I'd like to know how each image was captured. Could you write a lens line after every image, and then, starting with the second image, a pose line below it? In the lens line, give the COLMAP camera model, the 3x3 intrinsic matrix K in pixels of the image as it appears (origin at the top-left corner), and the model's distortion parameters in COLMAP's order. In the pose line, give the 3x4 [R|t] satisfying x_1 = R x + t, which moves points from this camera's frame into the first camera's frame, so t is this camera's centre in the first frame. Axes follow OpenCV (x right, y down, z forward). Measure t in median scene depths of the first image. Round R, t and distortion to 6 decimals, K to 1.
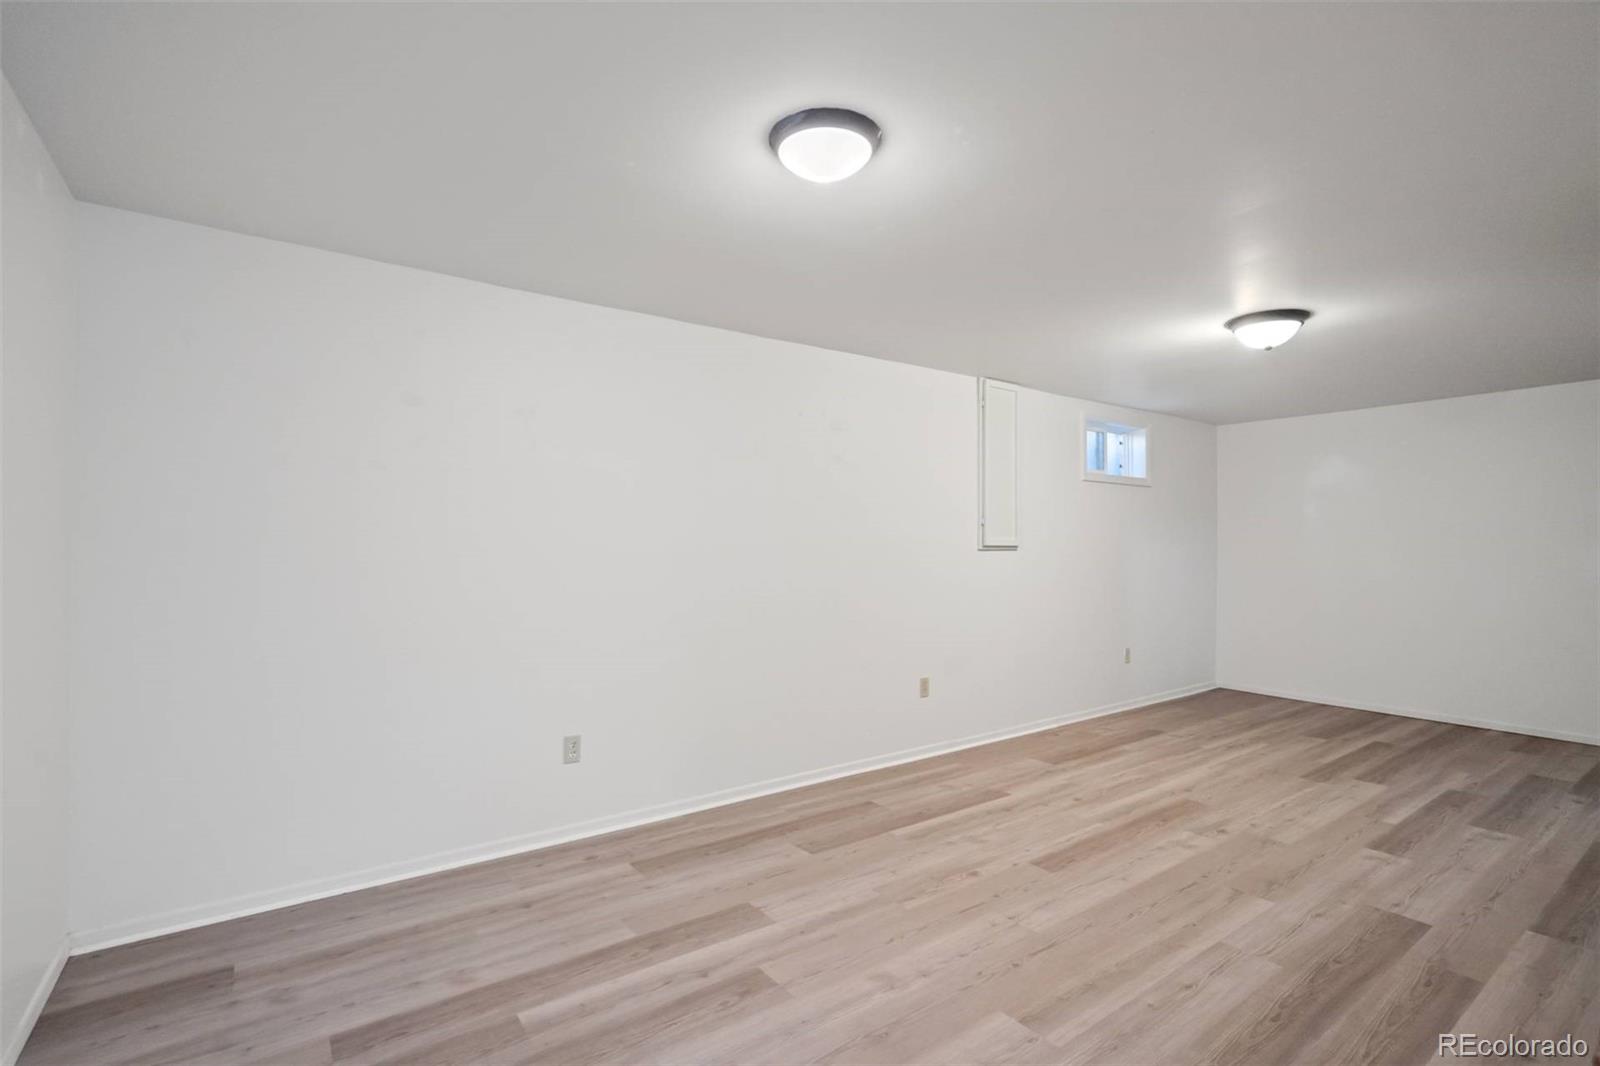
lens RADIAL K [[764.6, 0, 794.3], [0, 764.6, 544.7], [0, 0, 1]] dist [-0.043073, 0.020529]
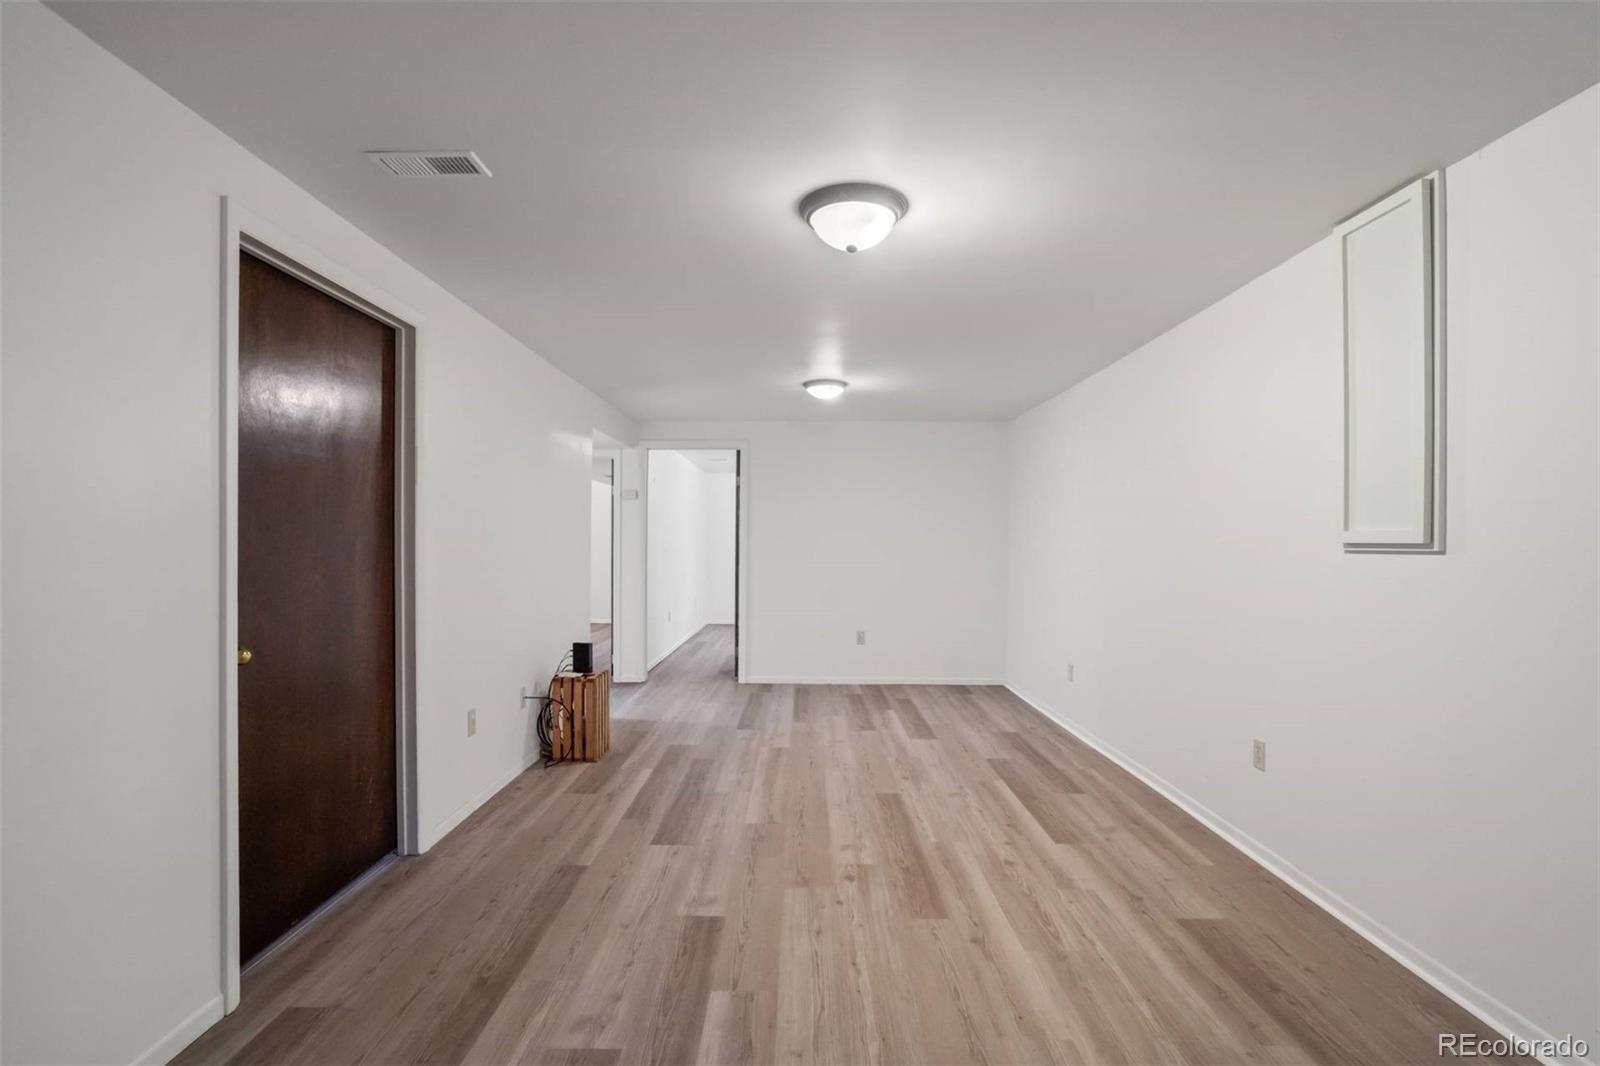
lens RADIAL K [[764.6, 0, 794.3], [0, 764.6, 544.7], [0, 0, 1]] dist [-0.043073, 0.020529]
pose [[-0.600101, -0.000126, -0.799924, 1.312293], [-0.001404, 0.999999, 0.000896, 0.003654], [0.799923, 0.001661, -0.600101, 1.487213]]
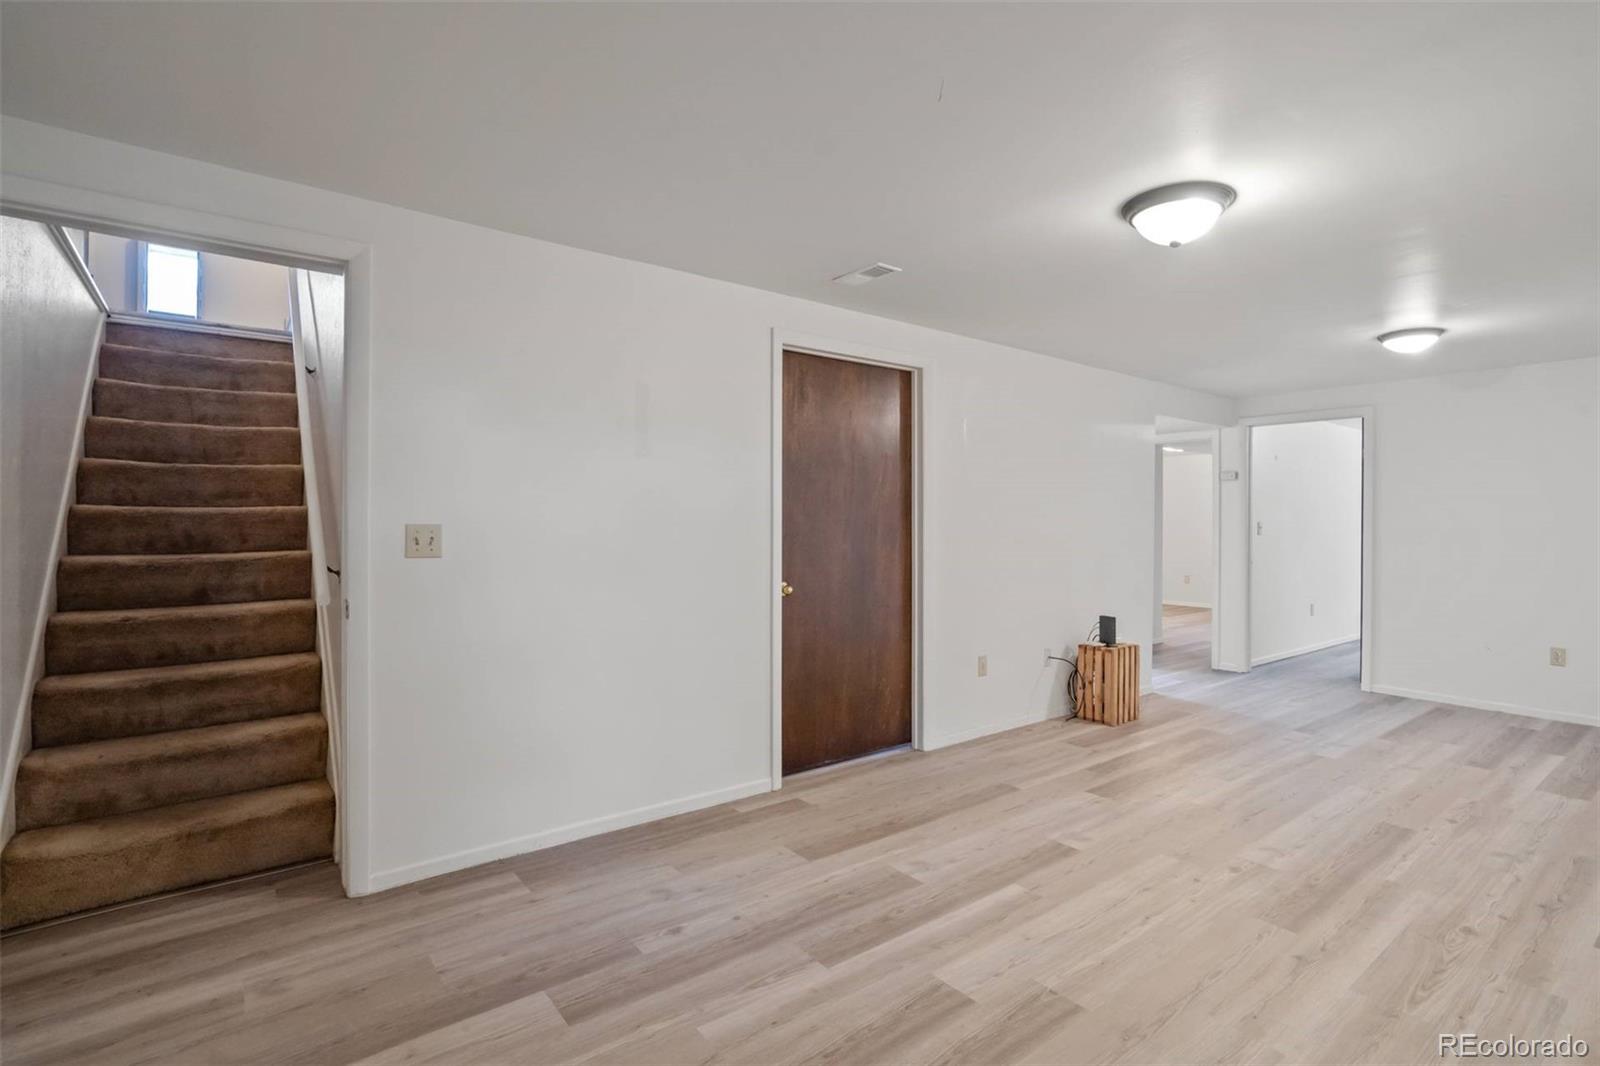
lens RADIAL K [[764.6, 0, 794.3], [0, 764.6, 544.7], [0, 0, 1]] dist [-0.043073, 0.020529]
pose [[-0.999898, -0.004920, -0.013410, 1.086074], [-0.005305, 0.999572, 0.028756, 0.000079], [0.013263, 0.028824, -0.999497, 1.844137]]
